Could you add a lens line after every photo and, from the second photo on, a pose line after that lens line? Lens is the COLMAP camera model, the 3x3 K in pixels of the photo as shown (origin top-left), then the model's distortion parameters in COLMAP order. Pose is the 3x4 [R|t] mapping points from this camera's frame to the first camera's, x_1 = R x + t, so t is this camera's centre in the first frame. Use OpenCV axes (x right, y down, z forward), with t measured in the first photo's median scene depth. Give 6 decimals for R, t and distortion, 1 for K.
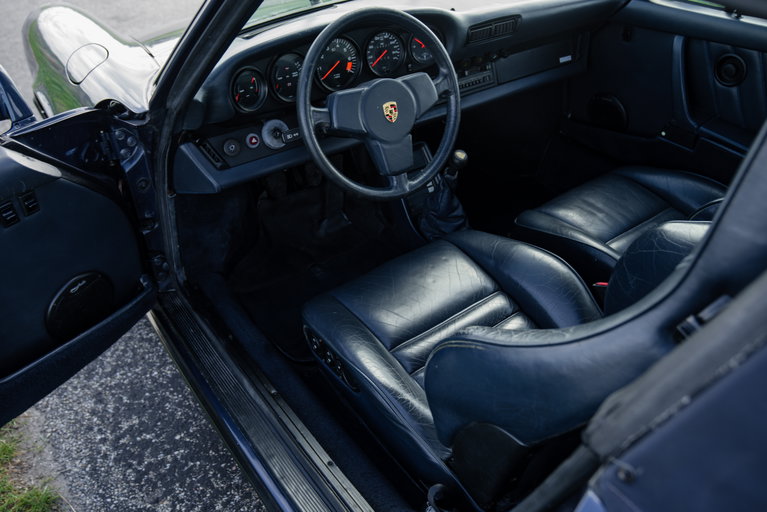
lens RADIAL K [[622.7, 0, 381.7], [0, 622.7, 247.7], [0, 0, 1]] dist [0.007887, 0.011689]
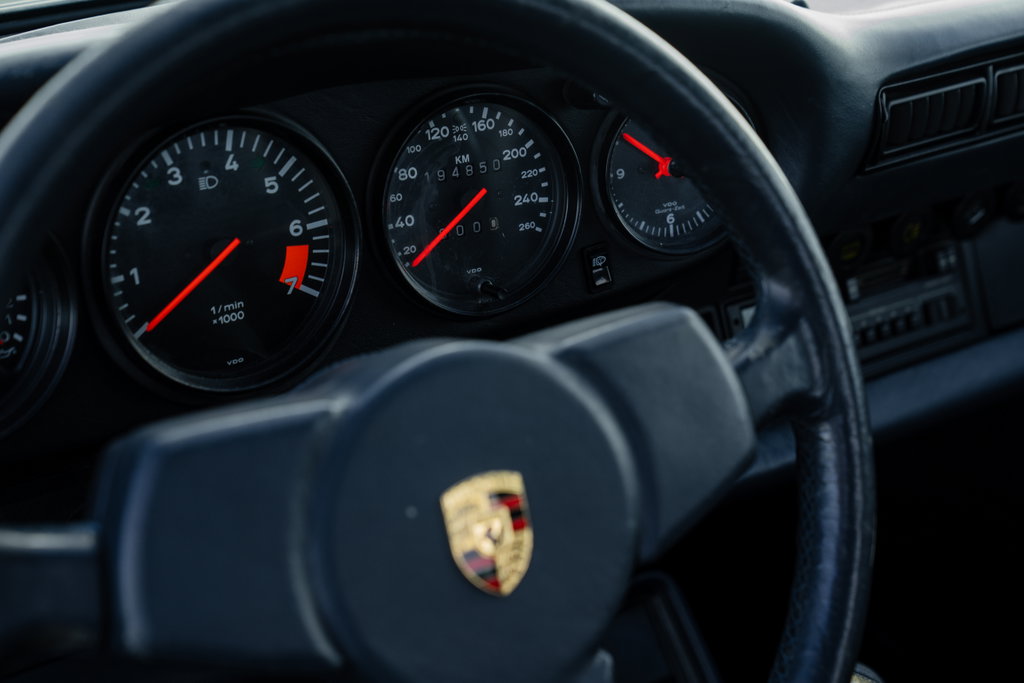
lens RADIAL K [[1672.6, 0, 515.2], [0, 1672.6, 349.2], [0, 0, 1]] dist [0.385306, 0.000000]
pose [[0.999984, 0.004328, -0.003661, 0.020564], [-0.005010, 0.976922, -0.213540, -0.150940], [0.002653, 0.213555, 0.976927, 0.482120]]
